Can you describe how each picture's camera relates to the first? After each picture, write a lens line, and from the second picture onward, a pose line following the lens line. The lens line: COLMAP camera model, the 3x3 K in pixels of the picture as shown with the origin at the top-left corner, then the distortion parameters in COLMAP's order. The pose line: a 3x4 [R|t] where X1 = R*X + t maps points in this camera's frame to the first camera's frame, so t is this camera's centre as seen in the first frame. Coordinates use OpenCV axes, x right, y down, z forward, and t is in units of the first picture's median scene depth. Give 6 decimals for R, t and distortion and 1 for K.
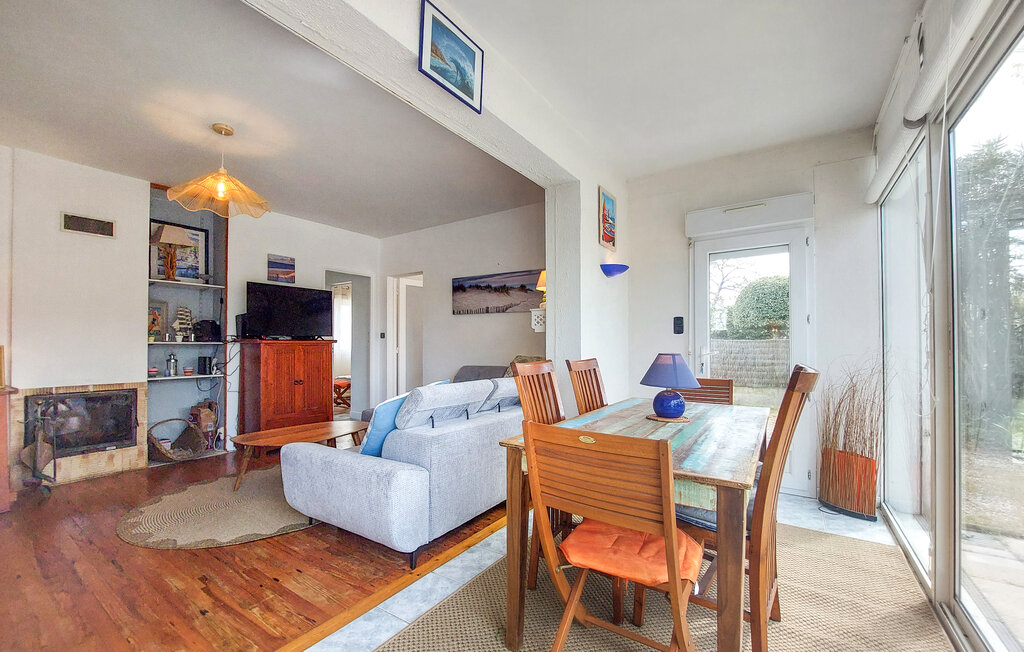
lens RADIAL K [[417.9, 0, 511.9], [0, 417.9, 329.0], [0, 0, 1]] dist [-0.000972, -0.000199]
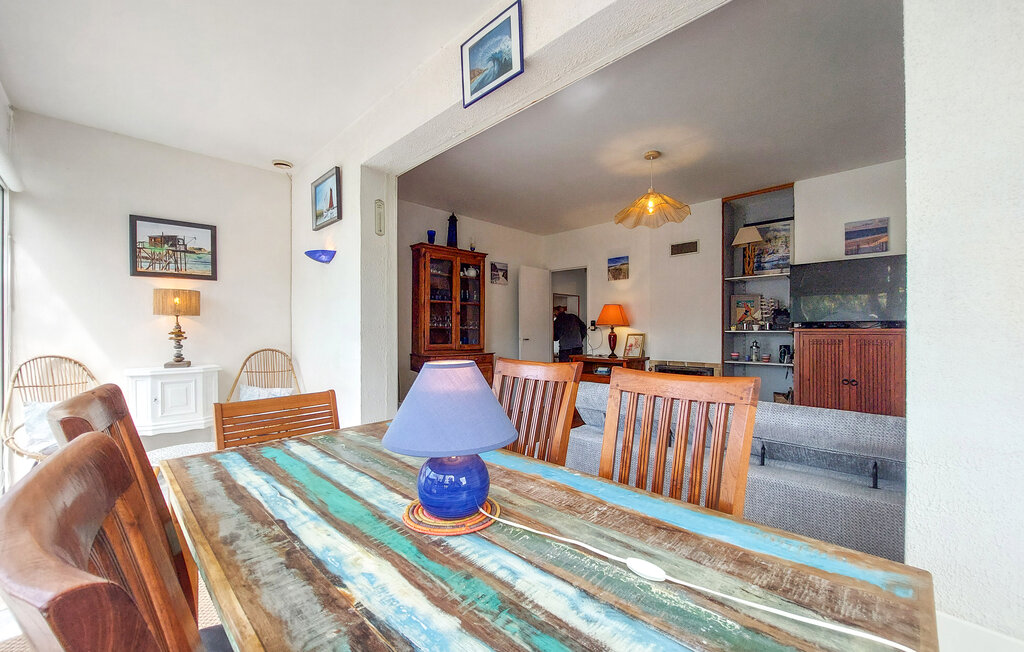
lens RADIAL K [[417.9, 0, 511.9], [0, 417.9, 329.0], [0, 0, 1]] dist [-0.000972, -0.000199]
pose [[-0.195511, -0.004186, -0.980693, 0.431384], [0.036074, 0.999283, -0.011457, 0.017232], [0.980038, -0.037618, -0.195219, 0.621426]]
